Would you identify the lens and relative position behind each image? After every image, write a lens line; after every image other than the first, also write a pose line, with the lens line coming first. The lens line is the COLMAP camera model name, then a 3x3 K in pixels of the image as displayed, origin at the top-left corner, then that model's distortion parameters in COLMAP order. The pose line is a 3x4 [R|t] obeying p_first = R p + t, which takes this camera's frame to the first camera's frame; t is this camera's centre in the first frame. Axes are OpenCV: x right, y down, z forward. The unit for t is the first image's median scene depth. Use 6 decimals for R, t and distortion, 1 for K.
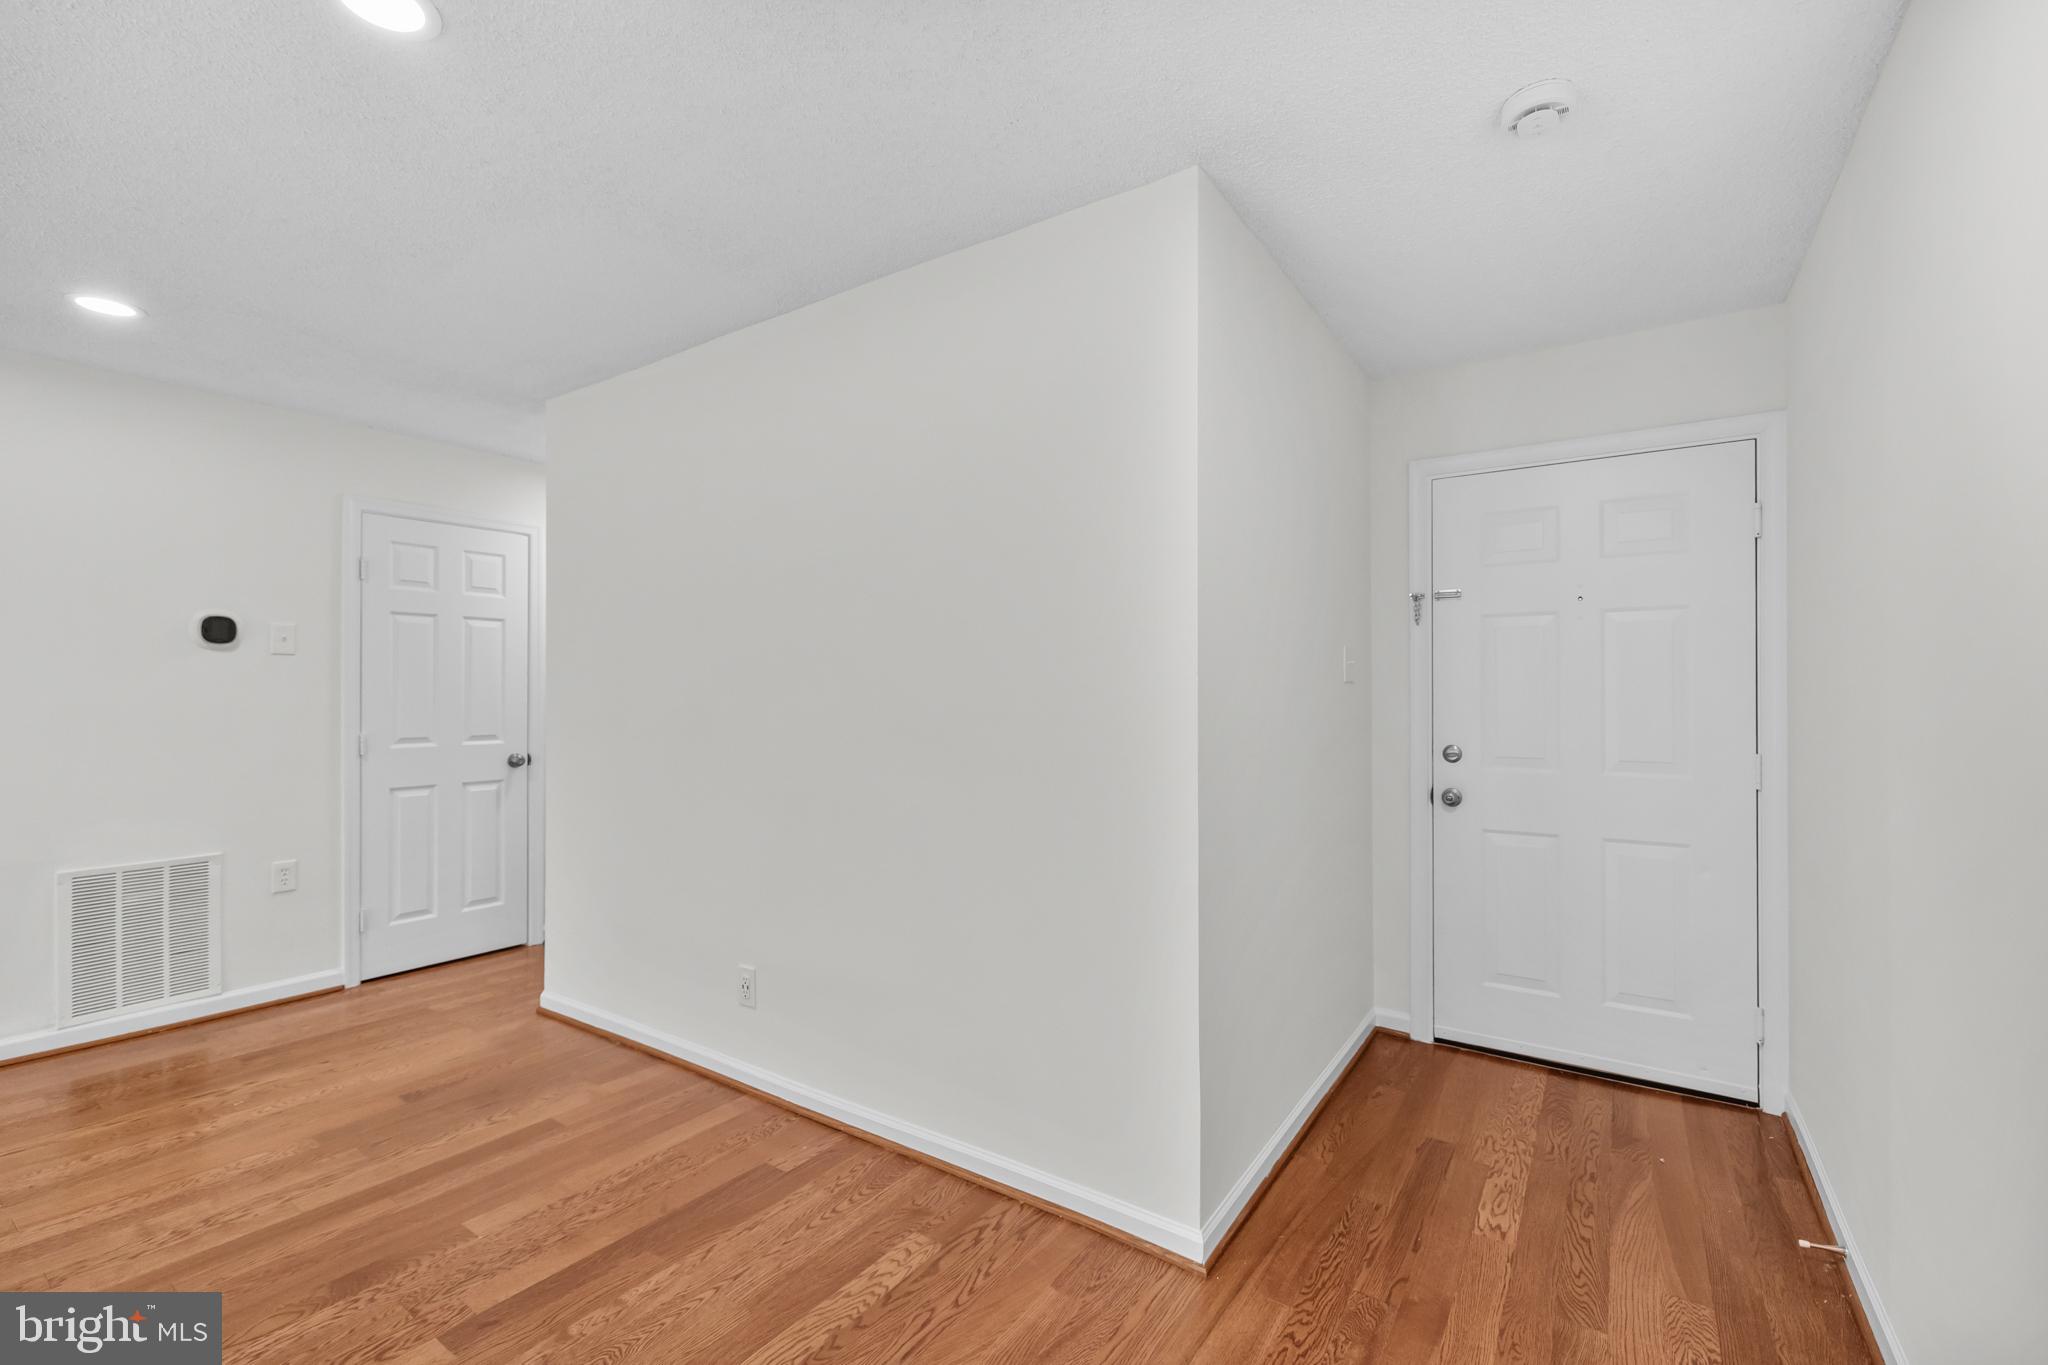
lens RADIAL K [[880.9, 0, 1024.0], [0, 880.9, 682.5], [0, 0, 1]] dist [-0.000700, -0.000297]
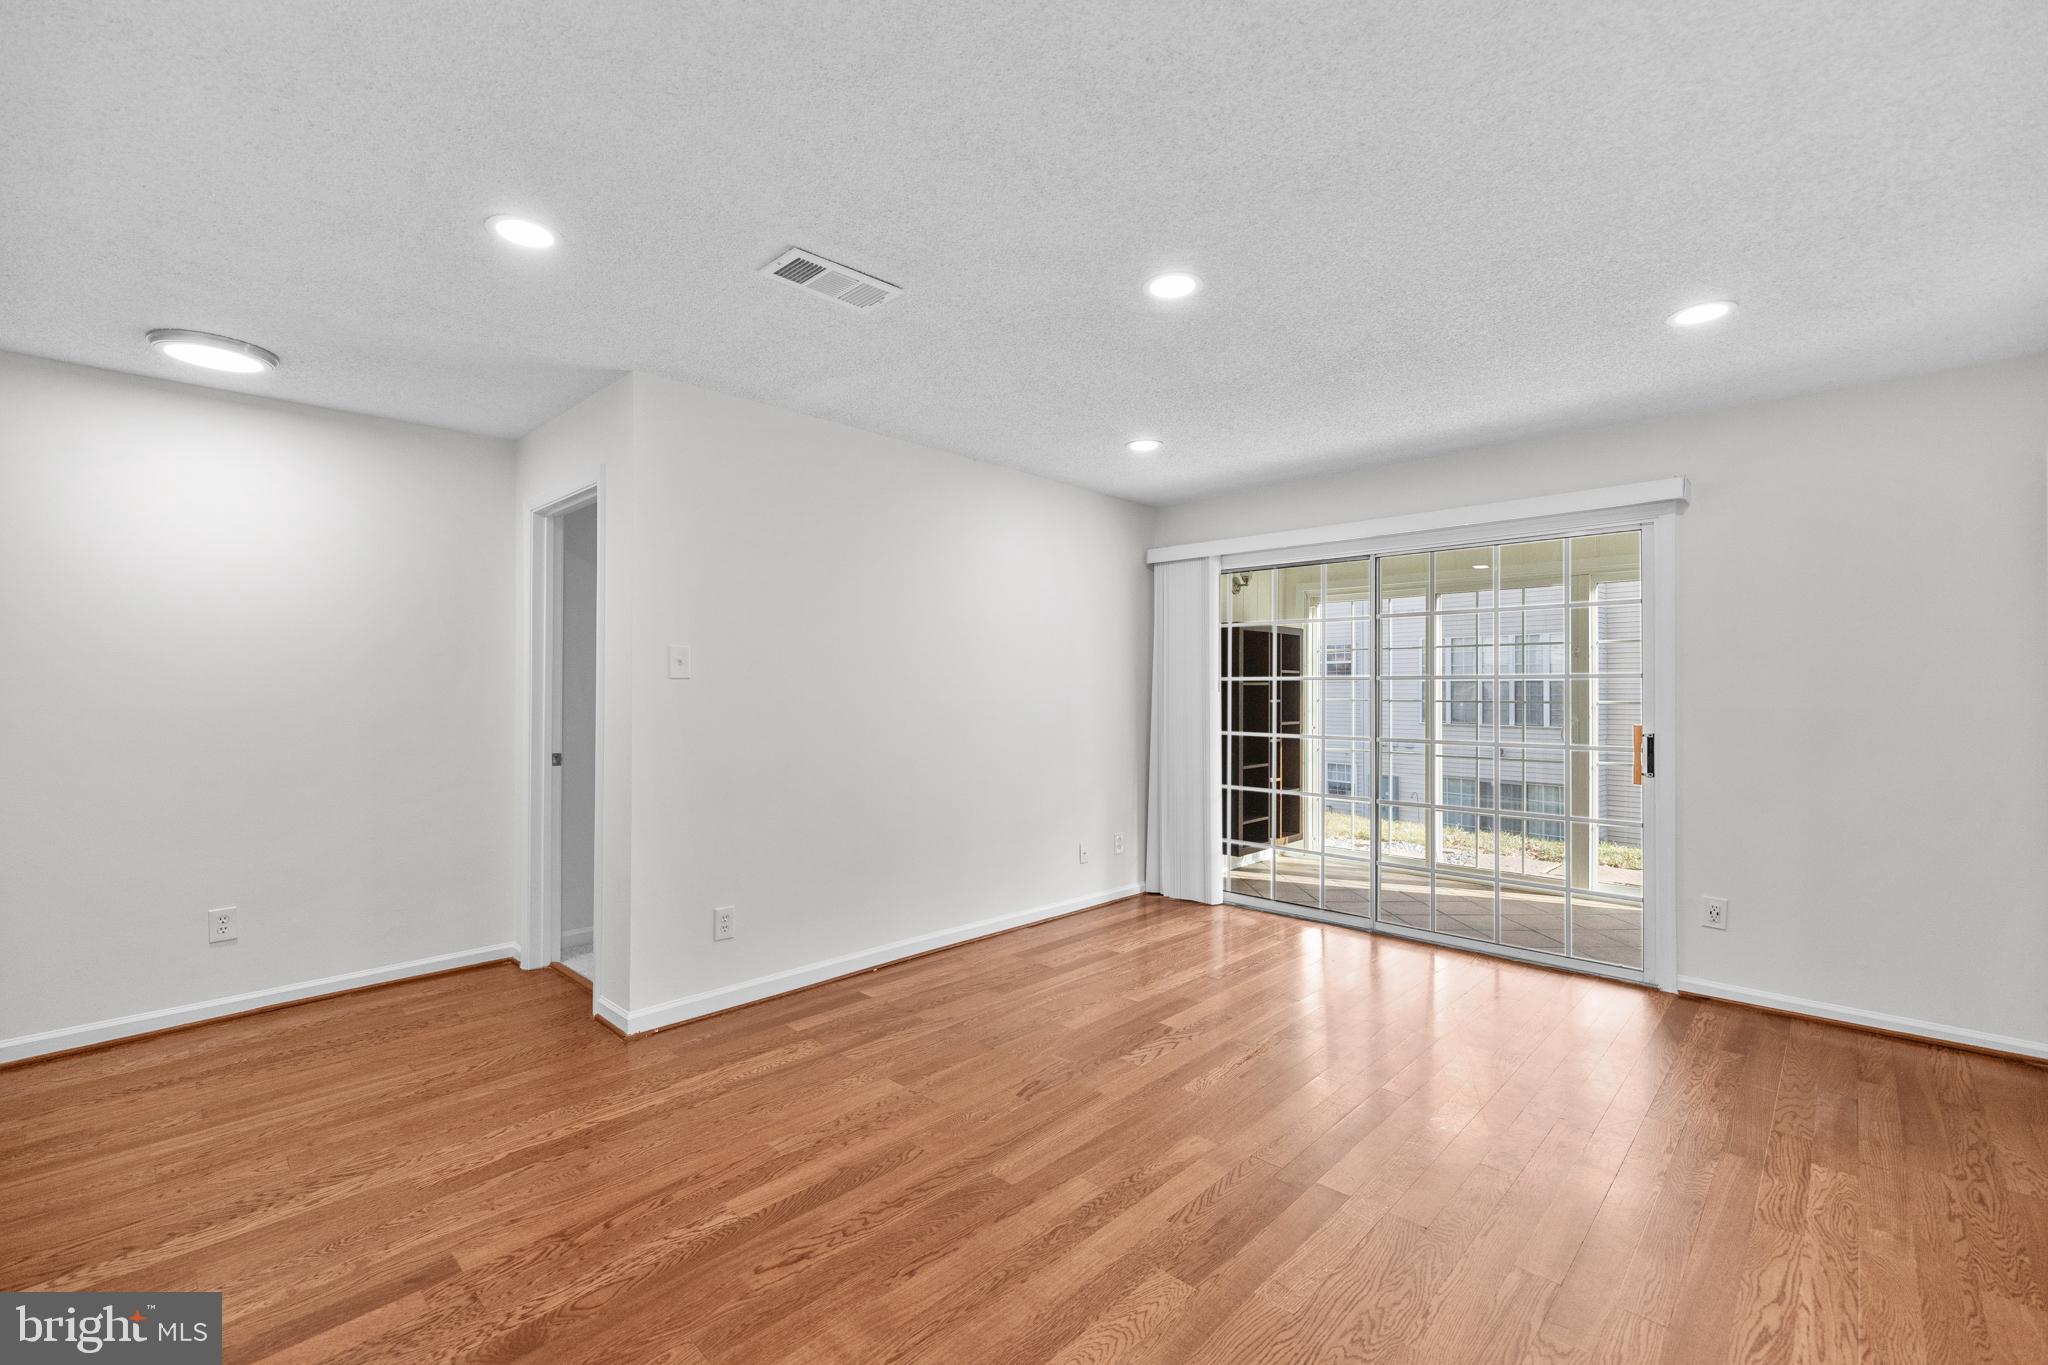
lens RADIAL K [[860.0, 0, 1018.7], [0, 860.0, 682.6], [0, 0, 1]] dist [0.001428, 0.000011]
pose [[-0.984954, 0.001997, 0.172806, -0.803747], [-0.001286, 0.999821, -0.018884, 0.012395], [-0.172813, -0.018822, -0.984775, 1.018928]]
